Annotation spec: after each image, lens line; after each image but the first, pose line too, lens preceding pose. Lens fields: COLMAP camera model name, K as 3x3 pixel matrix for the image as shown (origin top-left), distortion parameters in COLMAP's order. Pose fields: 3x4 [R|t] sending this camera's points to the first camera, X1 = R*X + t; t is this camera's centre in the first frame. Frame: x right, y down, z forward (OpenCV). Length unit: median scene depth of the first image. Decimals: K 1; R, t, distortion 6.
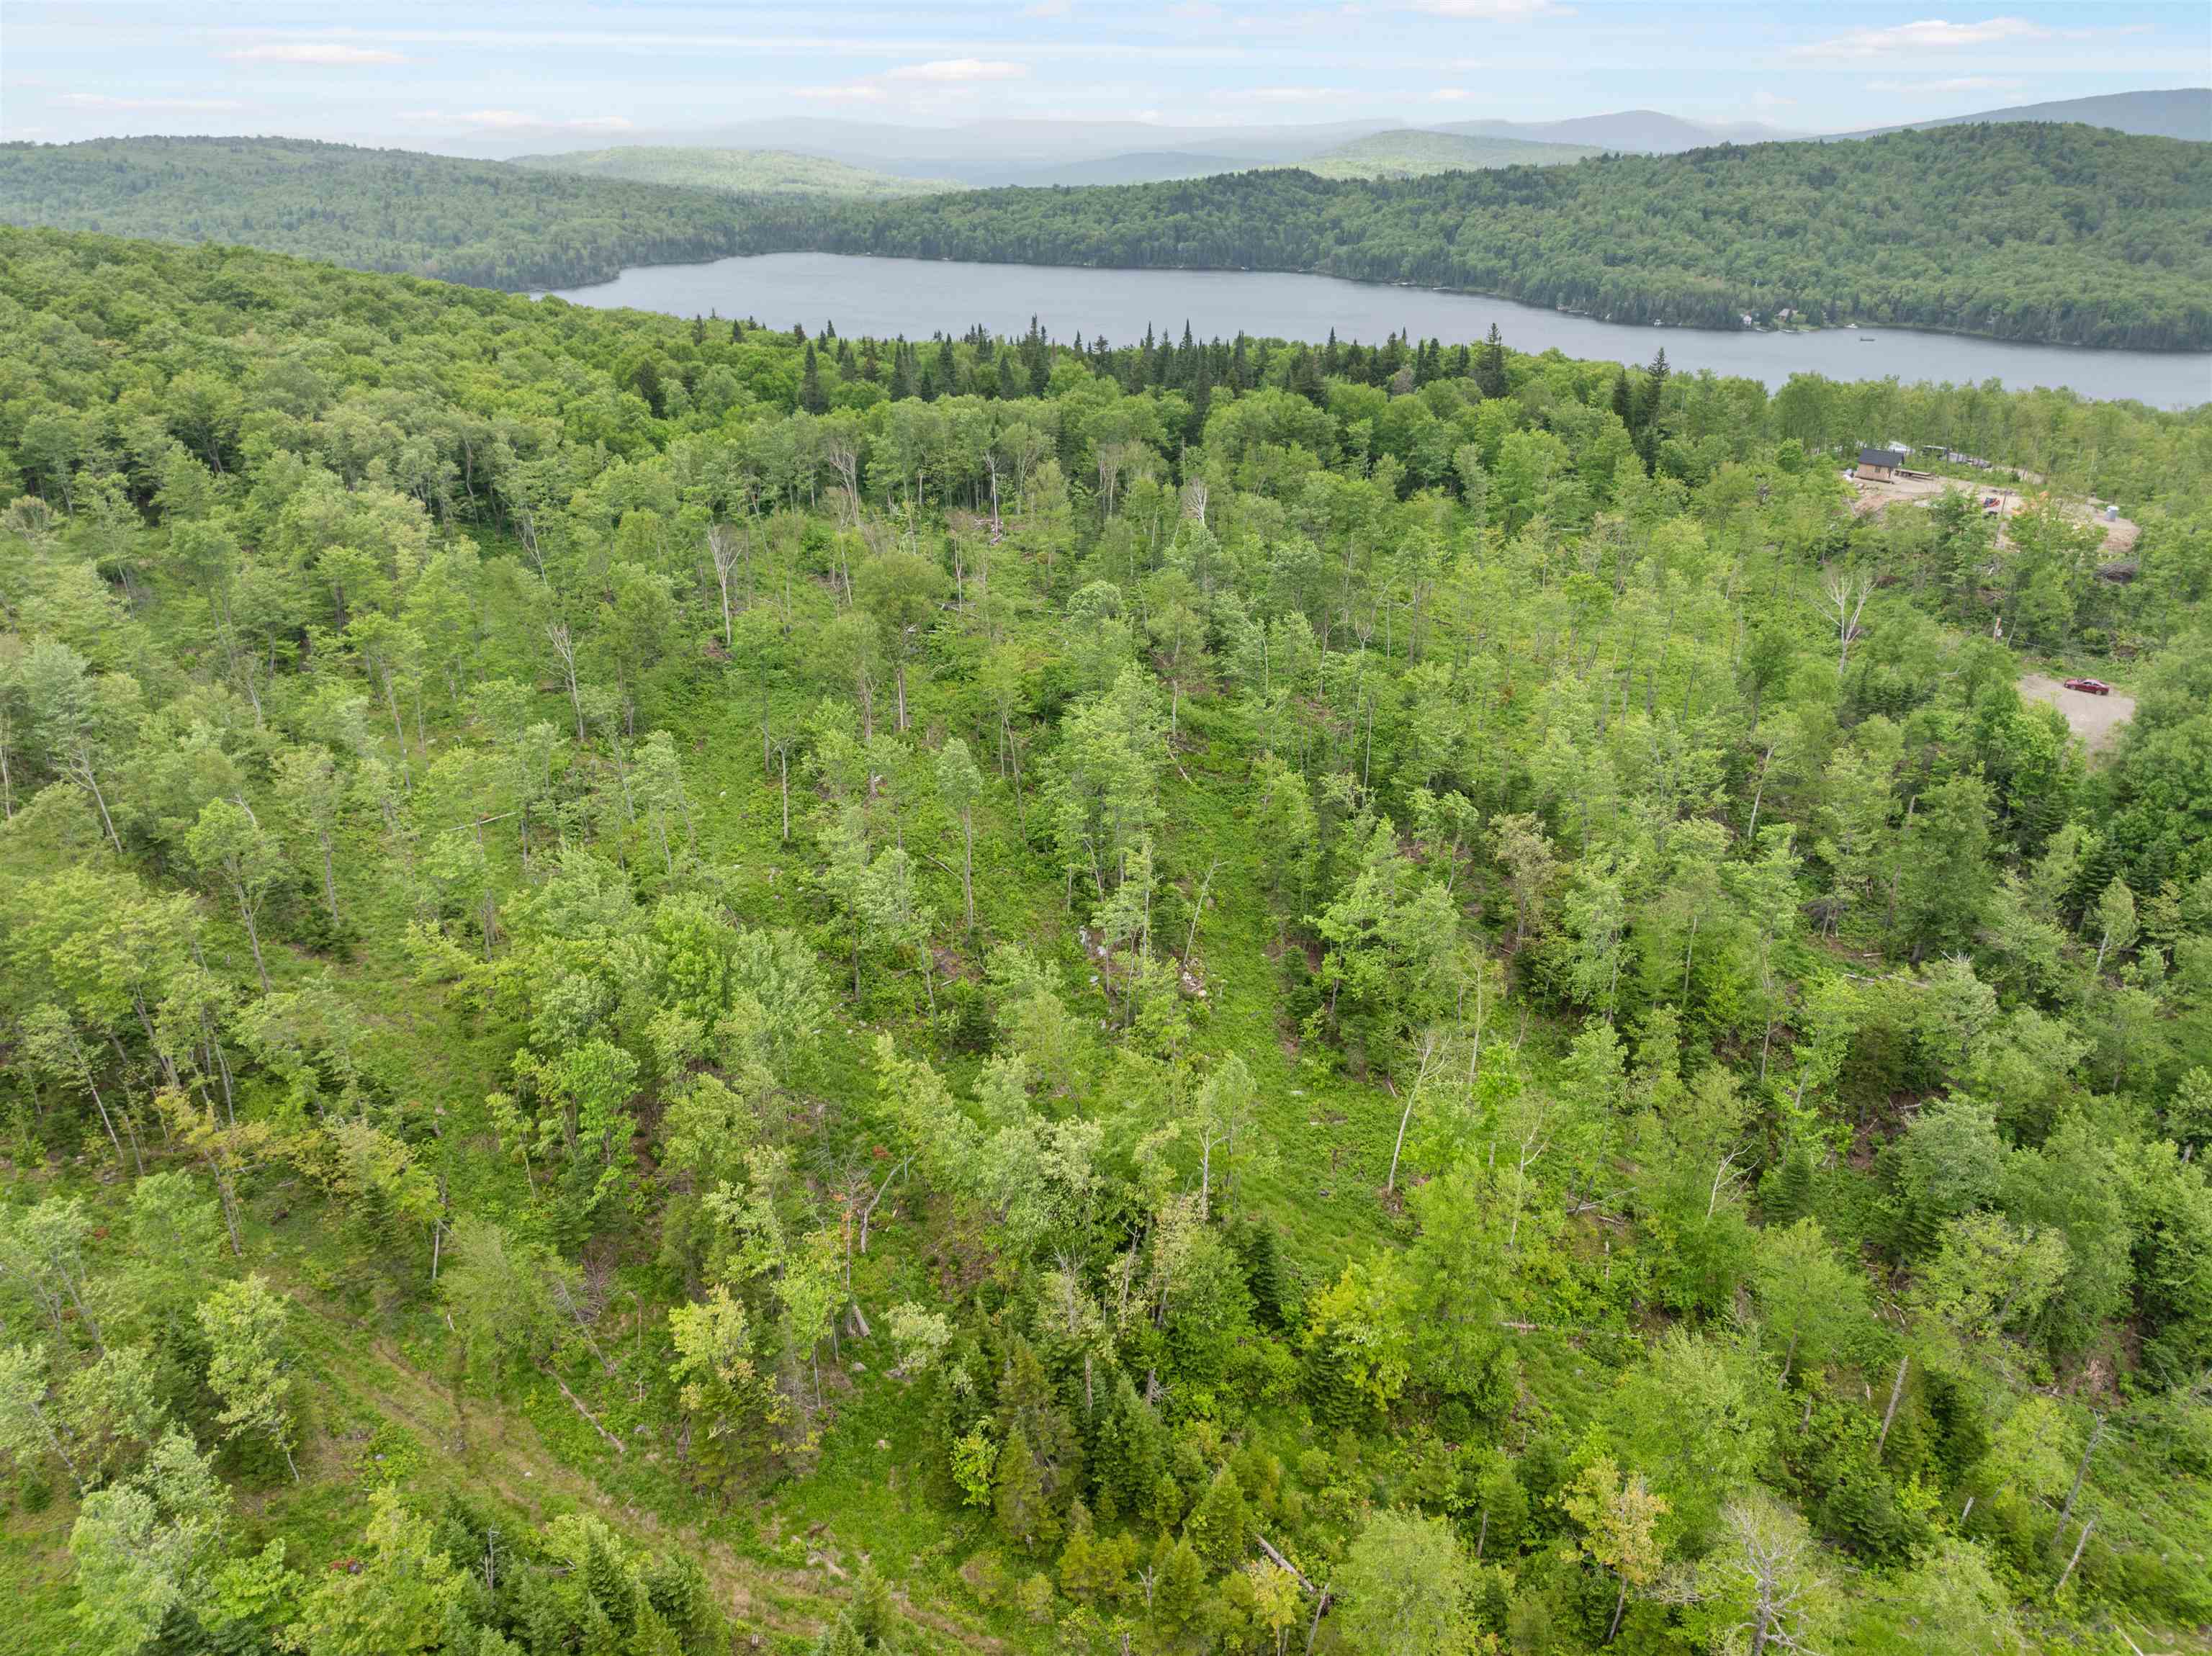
lens RADIAL K [[1551.9, 0, 1114.3], [0, 1551.9, 830.1], [0, 0, 1]] dist [-0.056840, 0.026947]
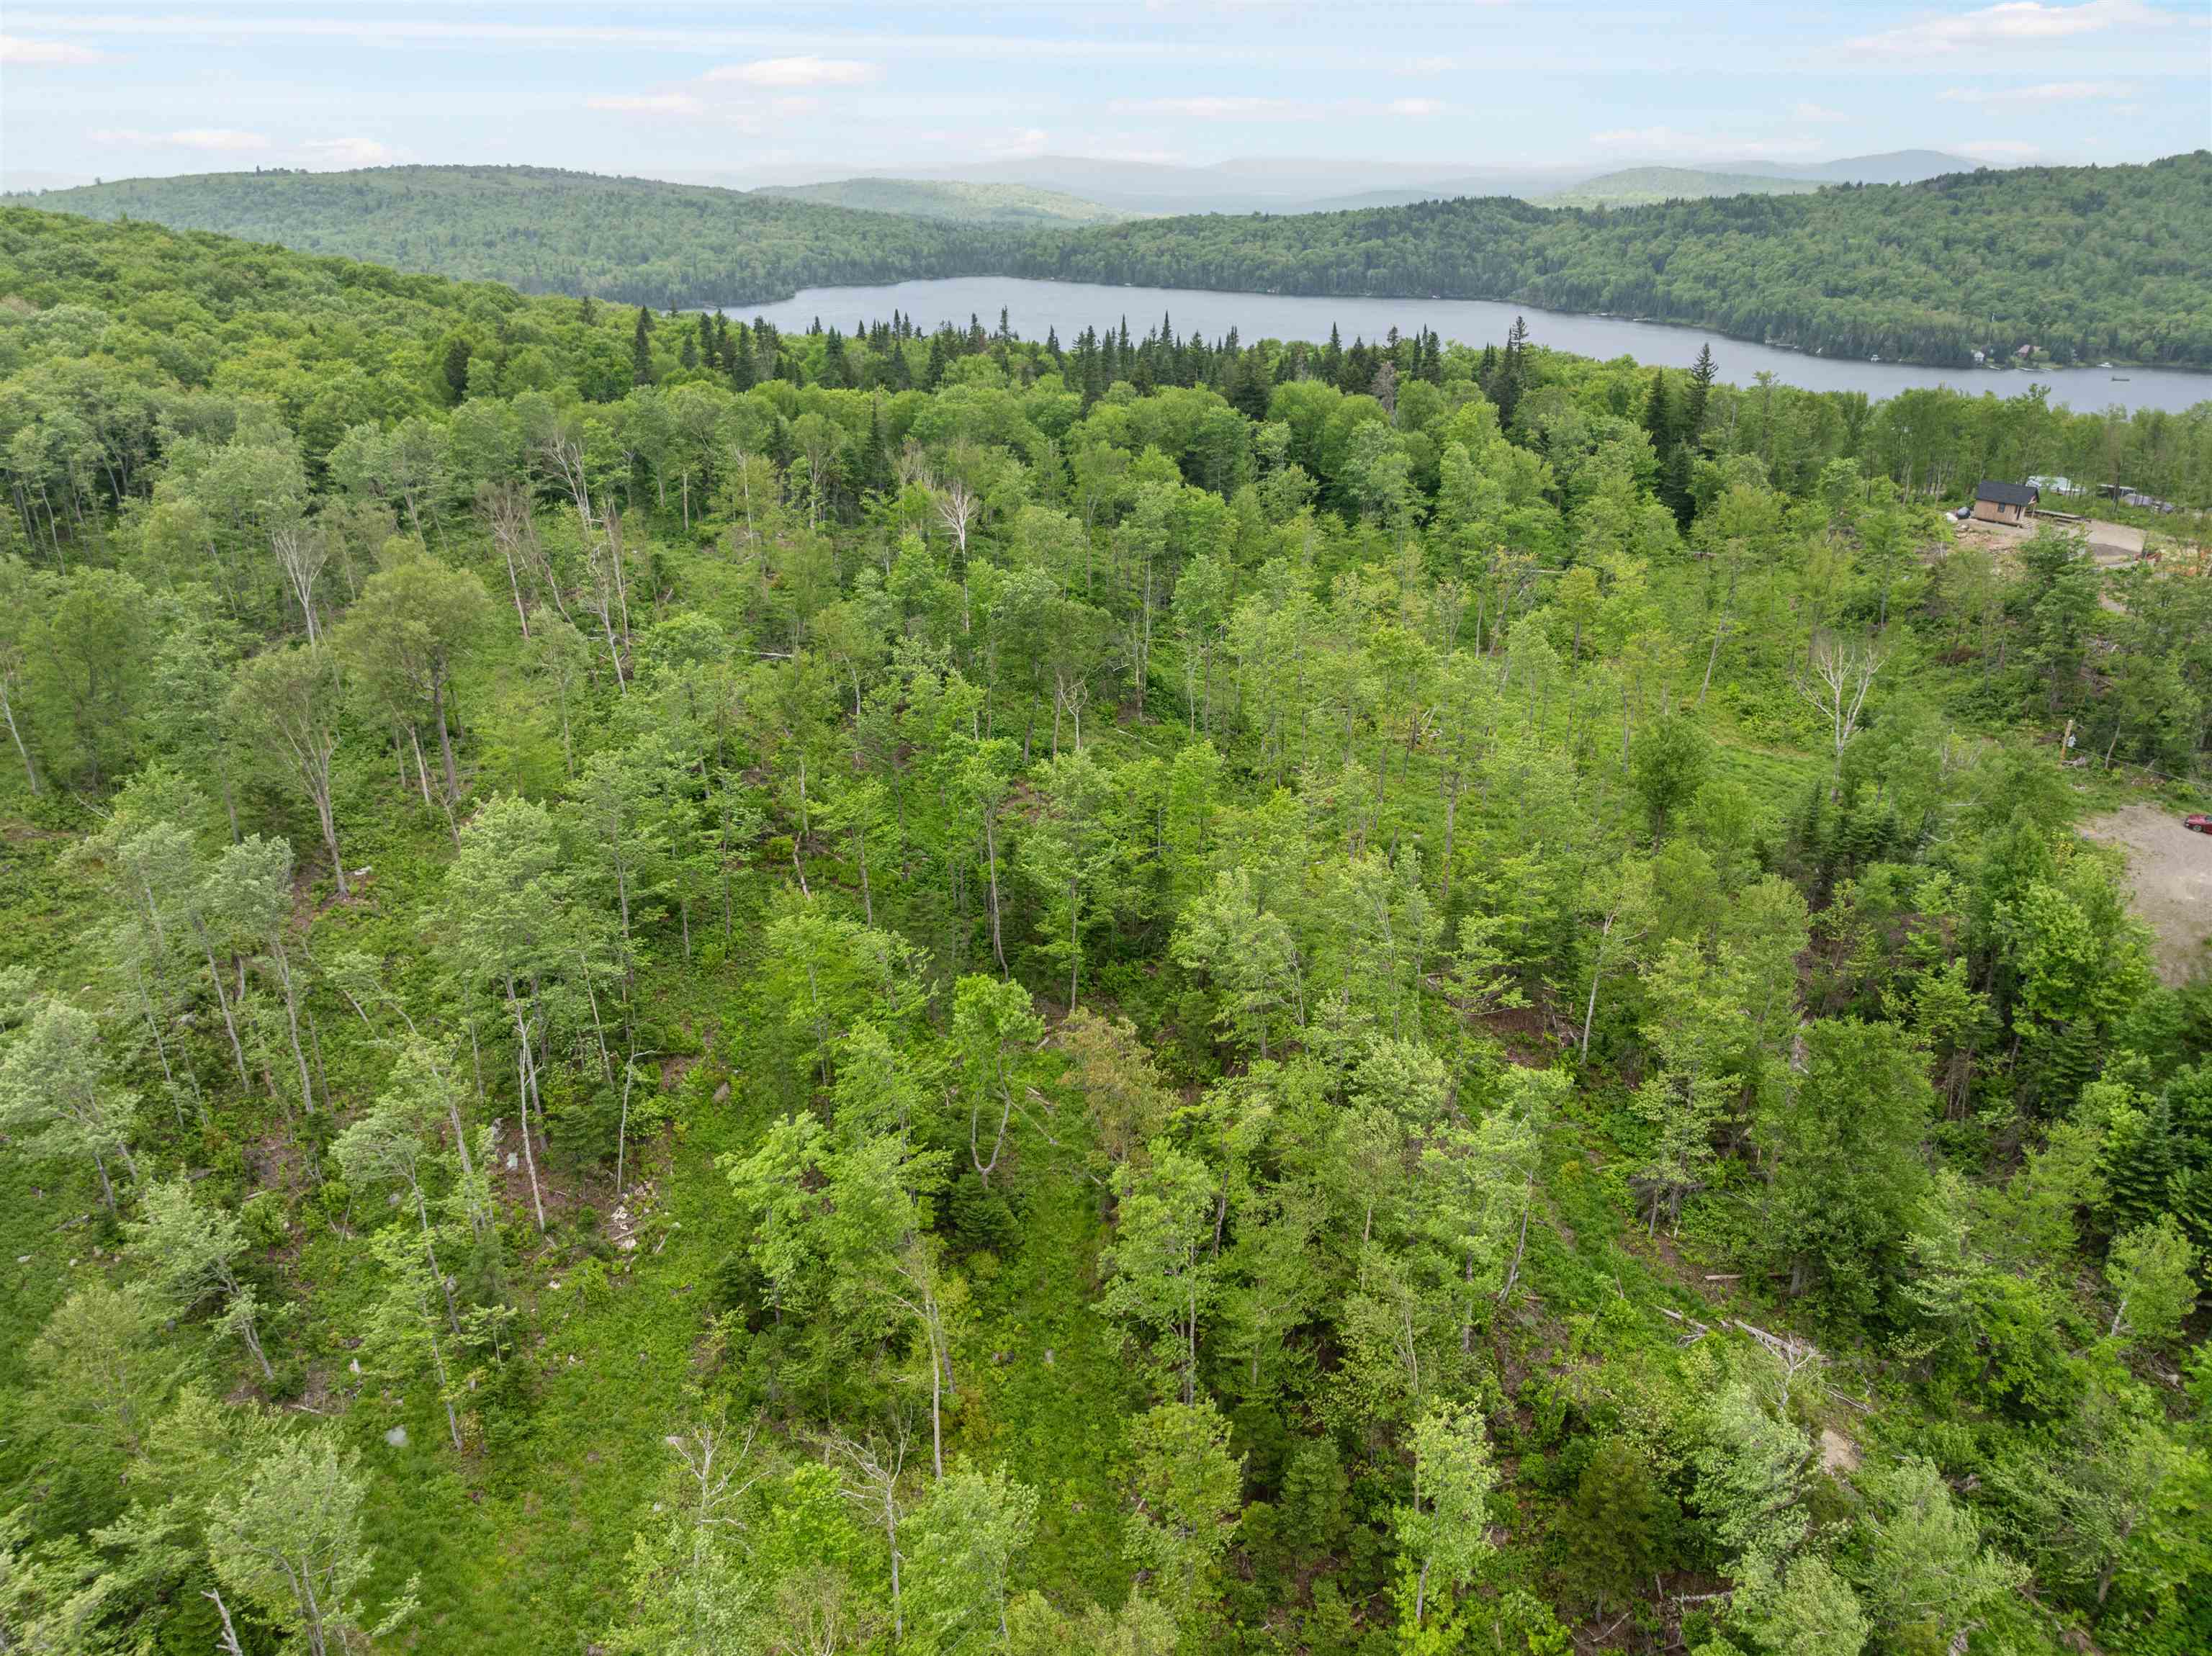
lens RADIAL K [[1551.9, 0, 1114.3], [0, 1551.9, 830.1], [0, 0, 1]] dist [-0.056840, 0.026947]
pose [[0.988883, 0.056714, -0.137452, 0.196671], [-0.059731, 0.998053, -0.017928, -0.041017], [0.136168, 0.025939, 0.990346, 0.217797]]
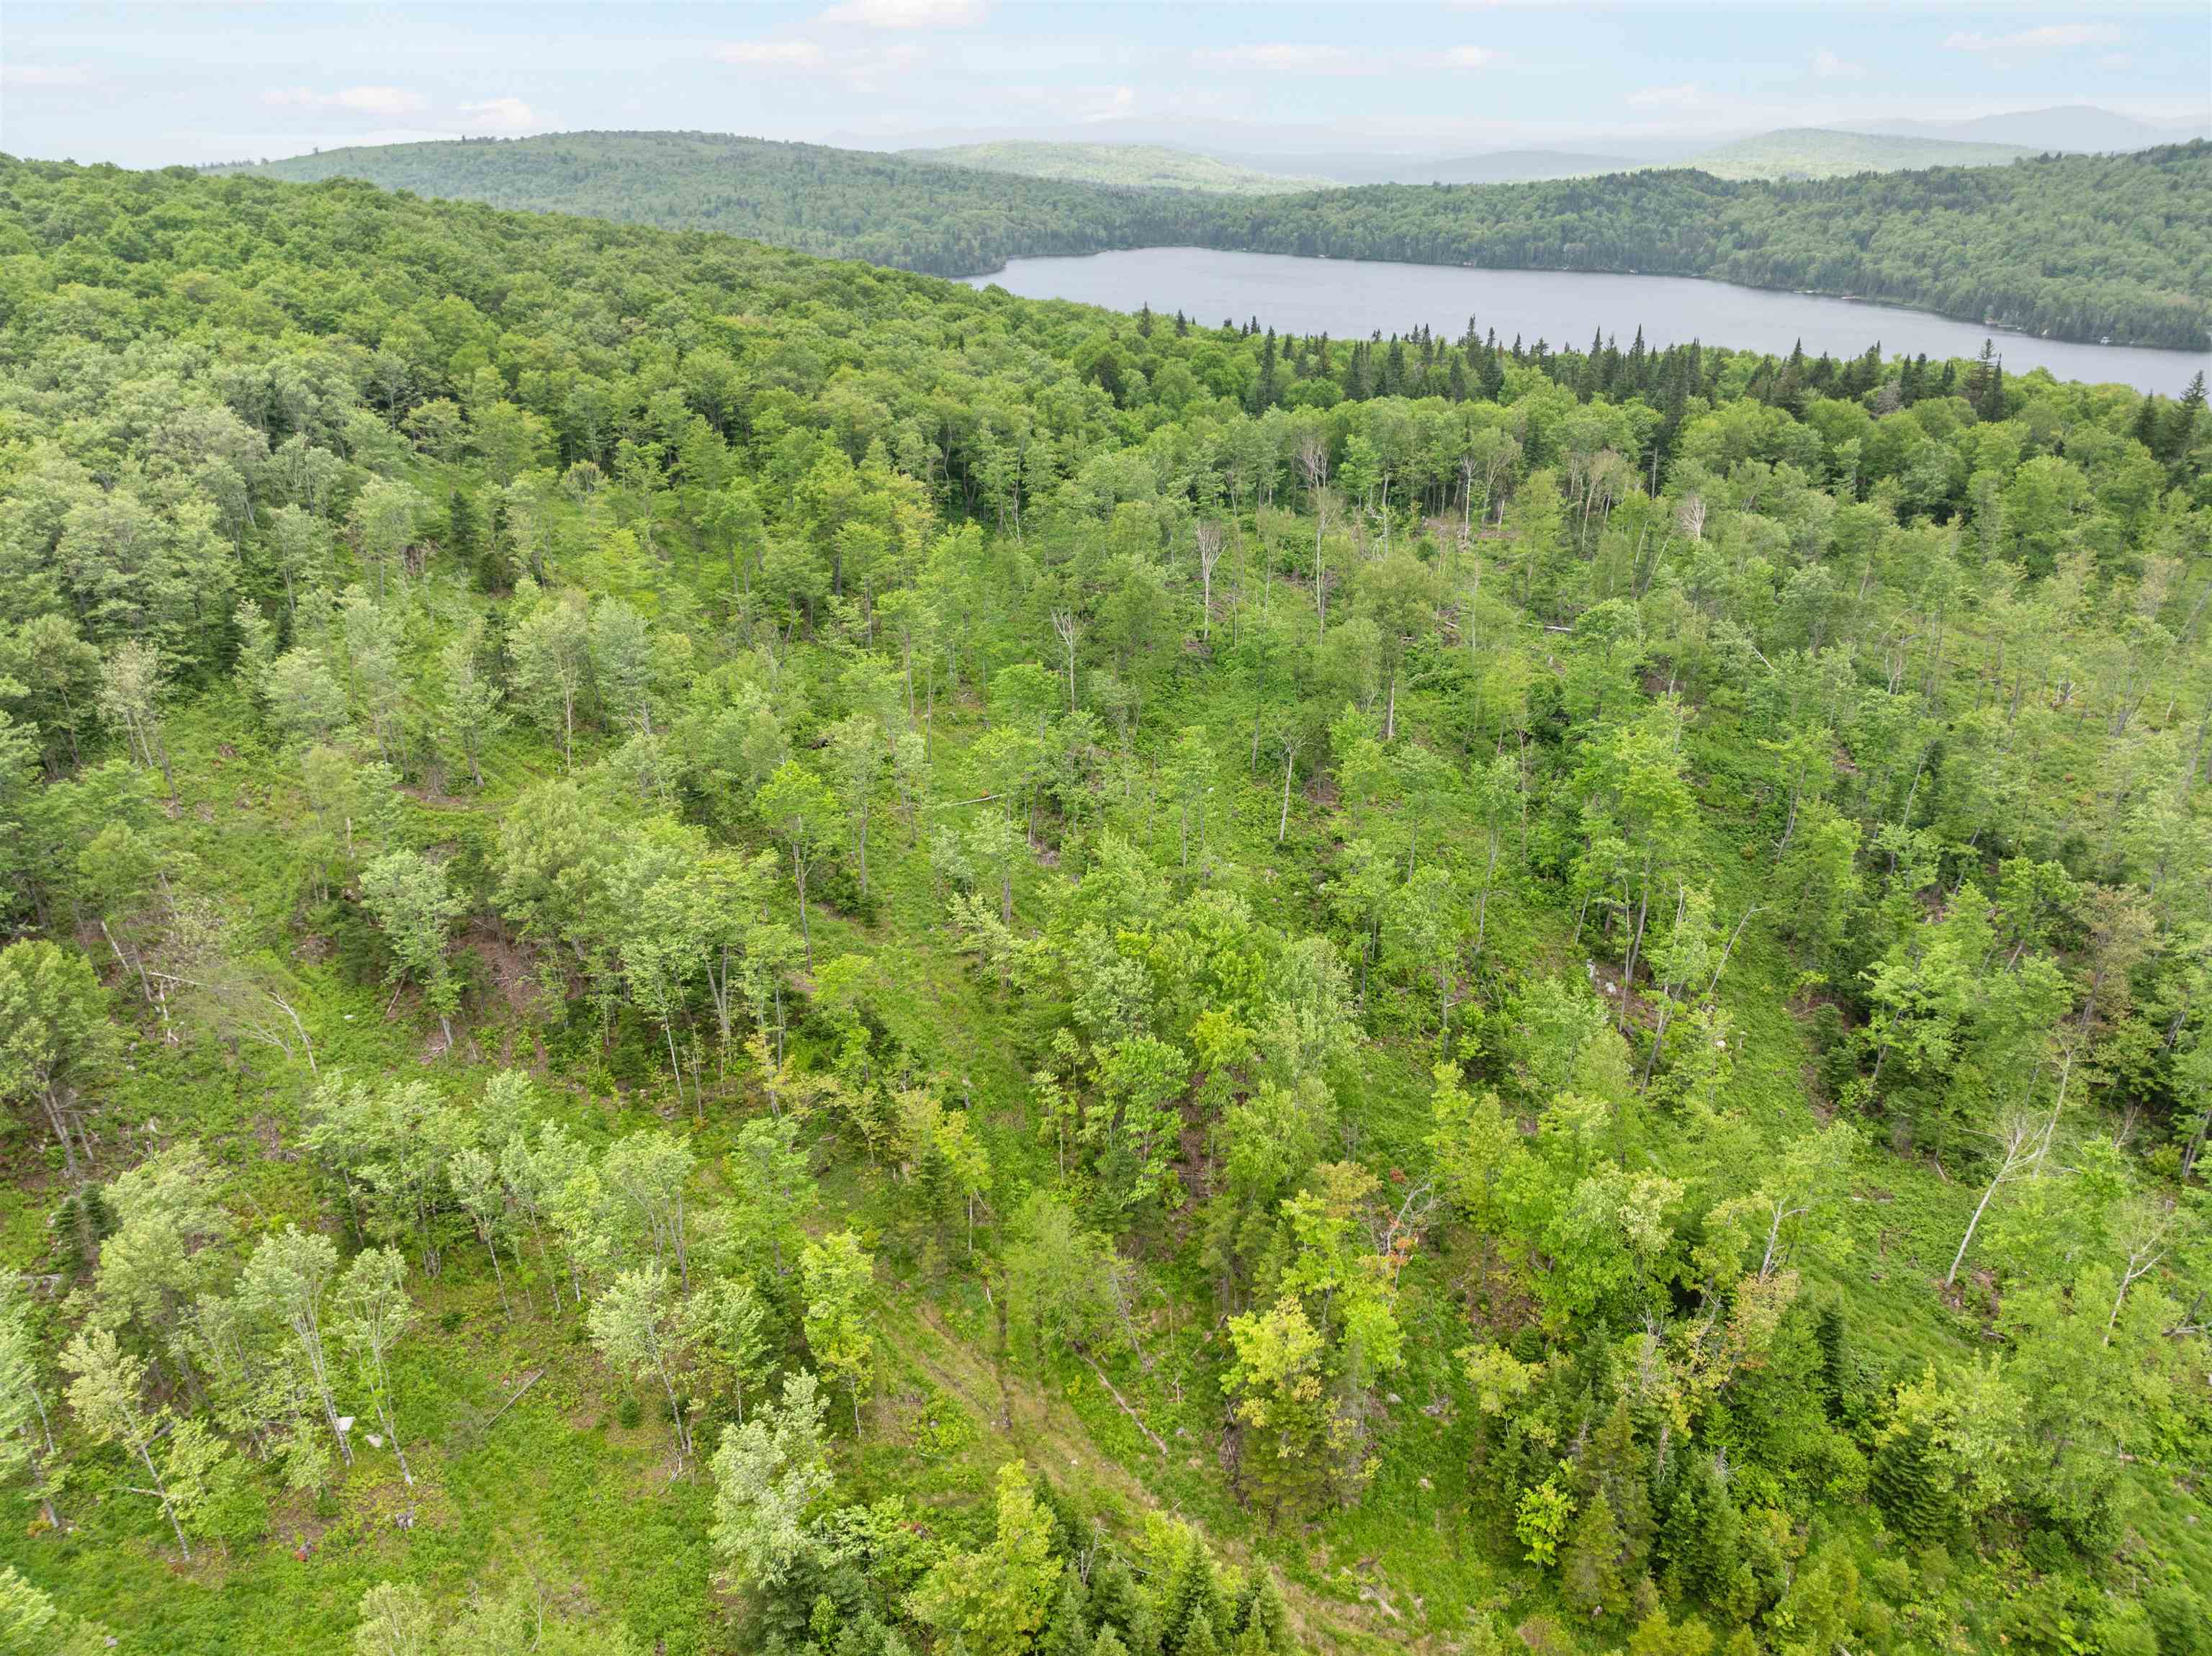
lens RADIAL K [[1557.2, 0, 1115.6], [0, 1557.2, 818.1], [0, 0, 1]] dist [-0.058138, 0.027696]
pose [[0.977022, 0.082486, -0.196530, -0.075065], [-0.083635, 0.996493, 0.002462, -0.001607], [0.196044, 0.014031, 0.980495, 0.002391]]
